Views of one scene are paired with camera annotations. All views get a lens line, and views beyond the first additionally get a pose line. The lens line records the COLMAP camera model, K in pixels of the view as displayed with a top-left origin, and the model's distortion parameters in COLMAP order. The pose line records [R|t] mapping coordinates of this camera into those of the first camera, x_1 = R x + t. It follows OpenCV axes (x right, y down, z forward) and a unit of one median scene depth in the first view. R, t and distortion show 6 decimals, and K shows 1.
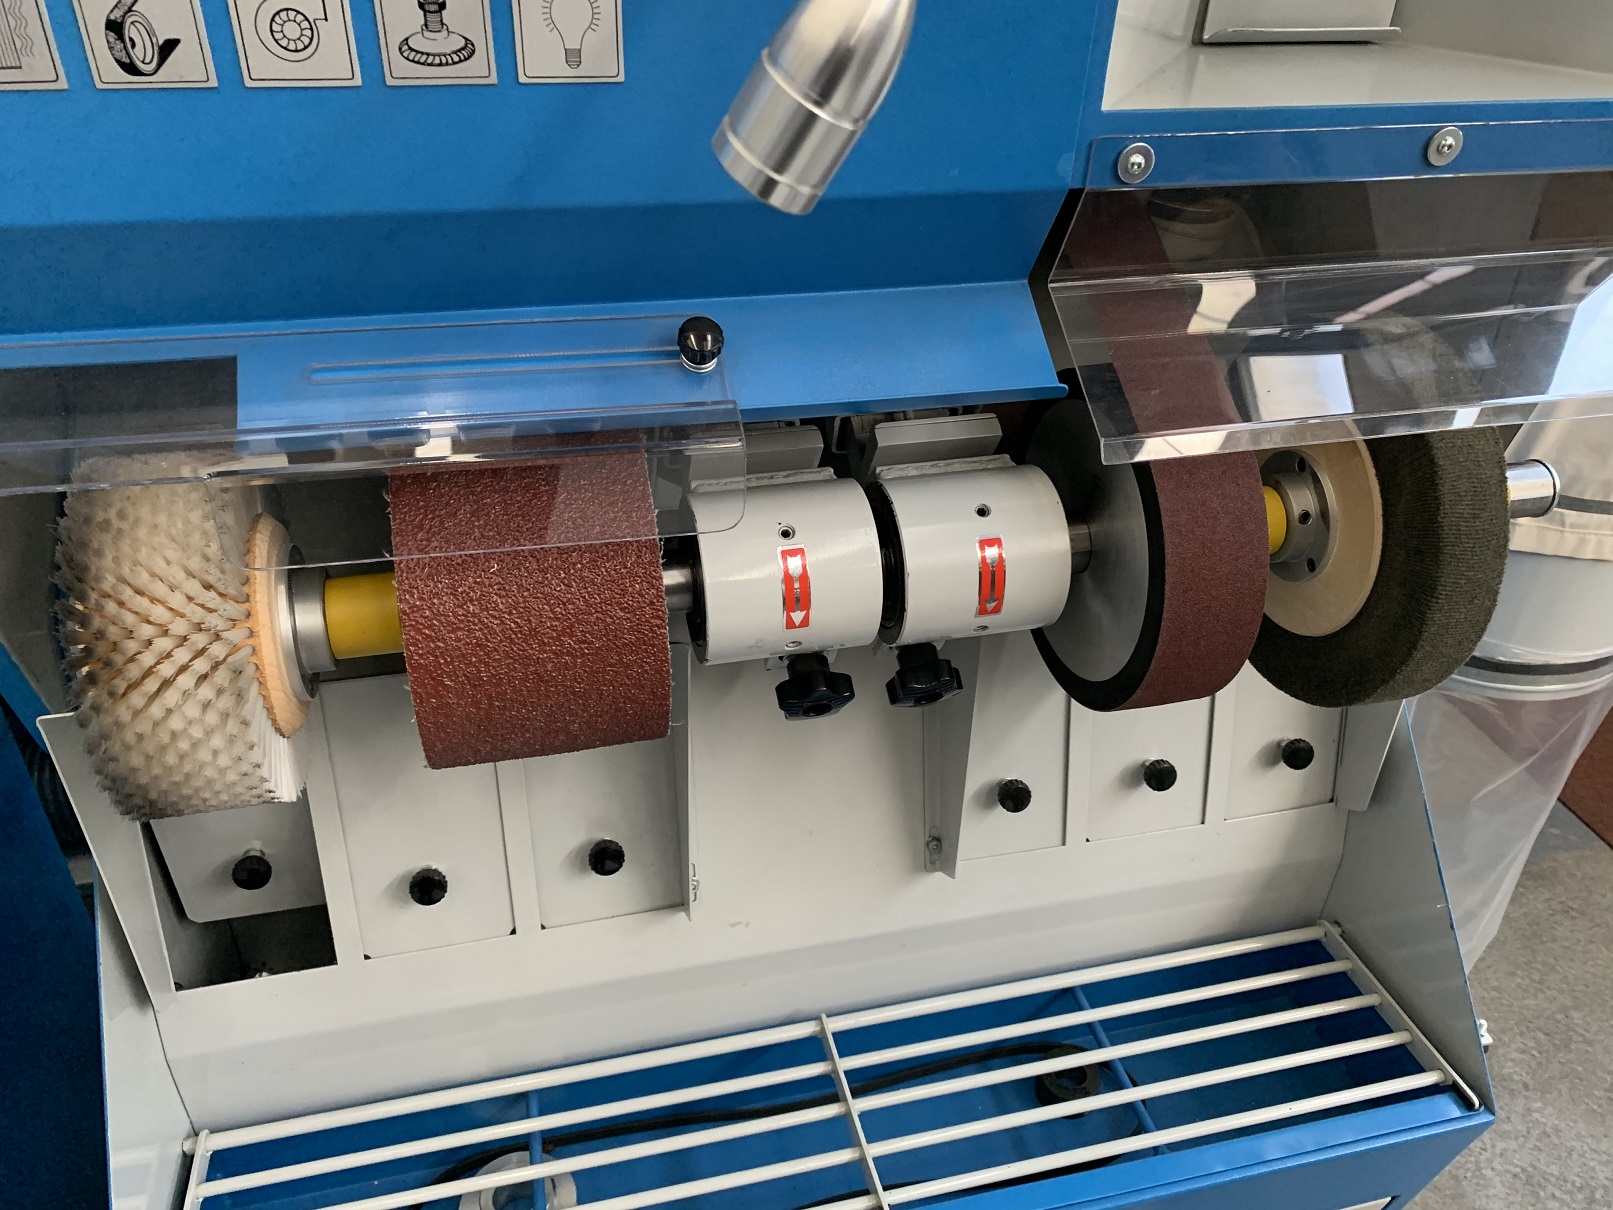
lens RADIAL K [[1221.5, 0, 806.5], [0, 1221.5, 605.0], [0, 0, 1]] dist [0.002279, -0.011627]
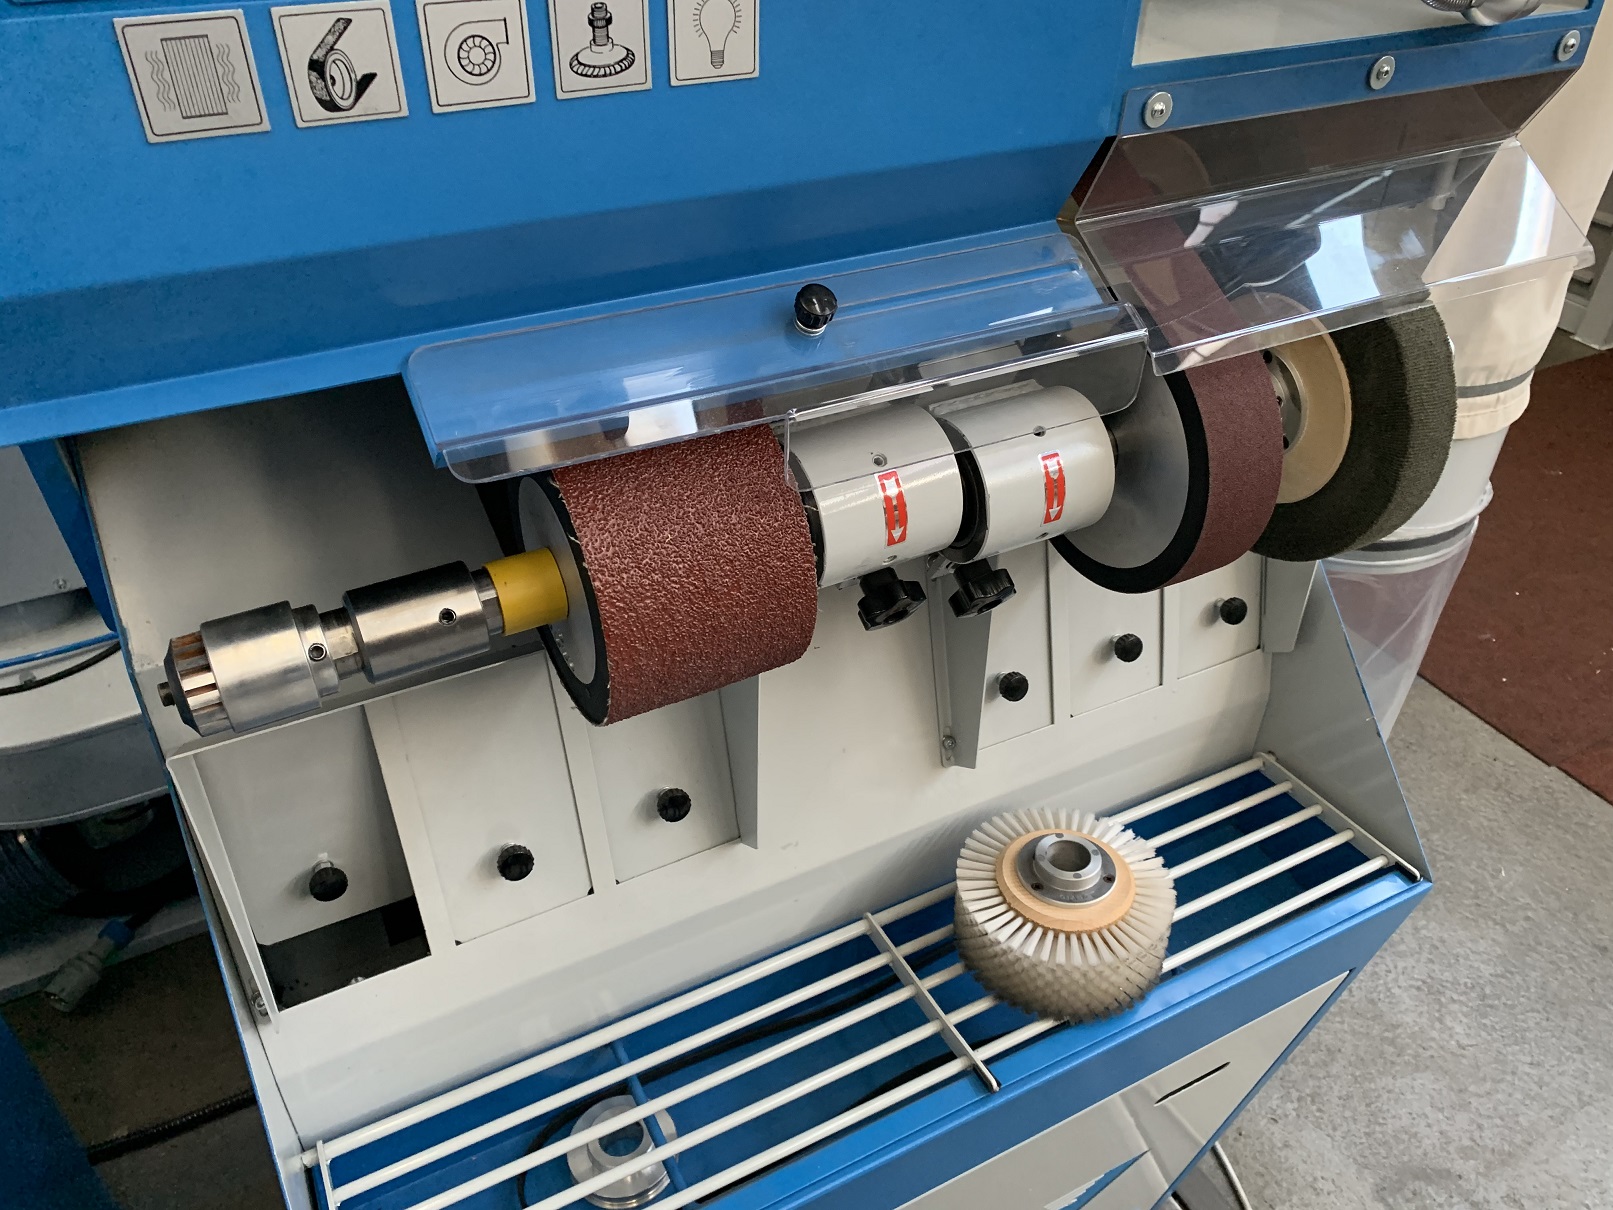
lens RADIAL K [[1266.3, 0, 792.4], [0, 1266.3, 568.2], [0, 0, 1]] dist [-0.007127, -0.003088]
pose [[0.971770, -0.155990, 0.177004, -0.305758], [0.157865, 0.987454, 0.003528, 0.004310], [-0.175334, 0.024514, 0.984204, -0.082319]]
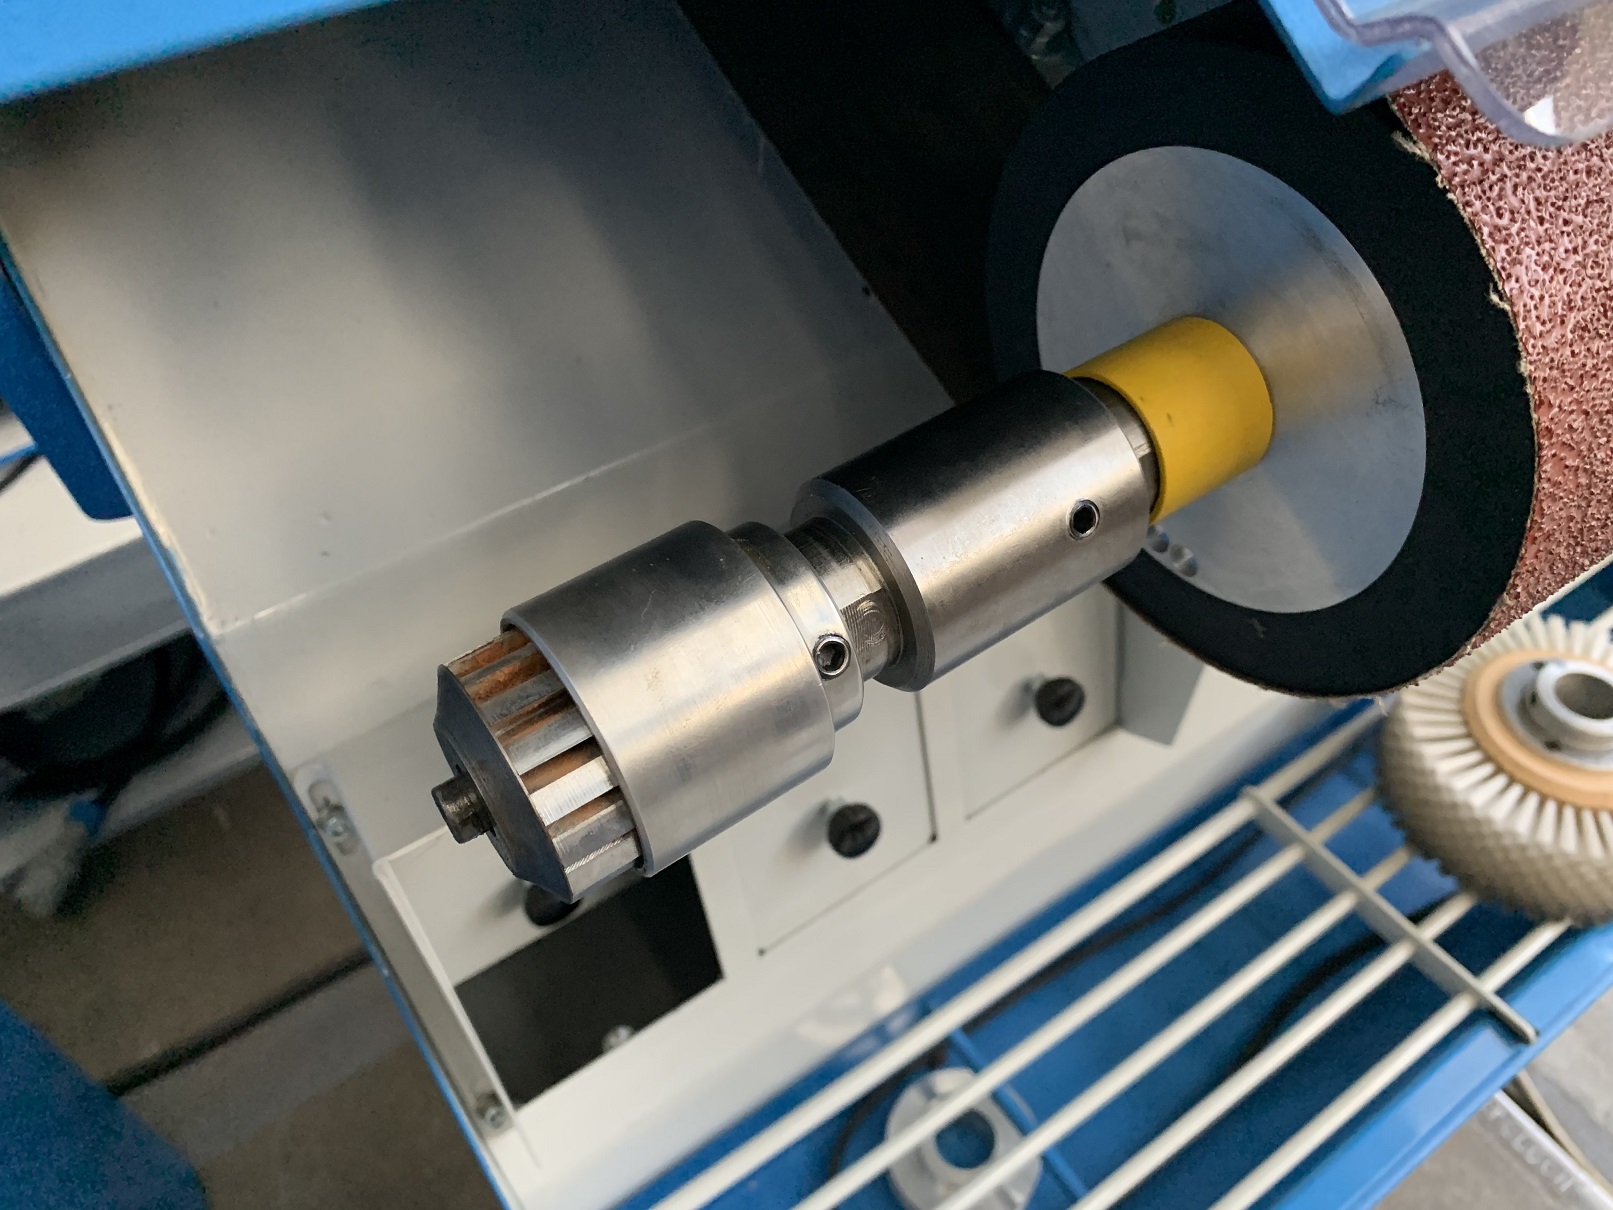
lens RADIAL K [[1266.3, 0, 792.4], [0, 1266.3, 568.2], [0, 0, 1]] dist [-0.007127, -0.003088]
pose [[0.936347, -0.283325, 0.207321, -0.607065], [0.233642, 0.943652, 0.234376, -0.106267], [-0.262043, -0.171018, 0.949782, 0.672827]]
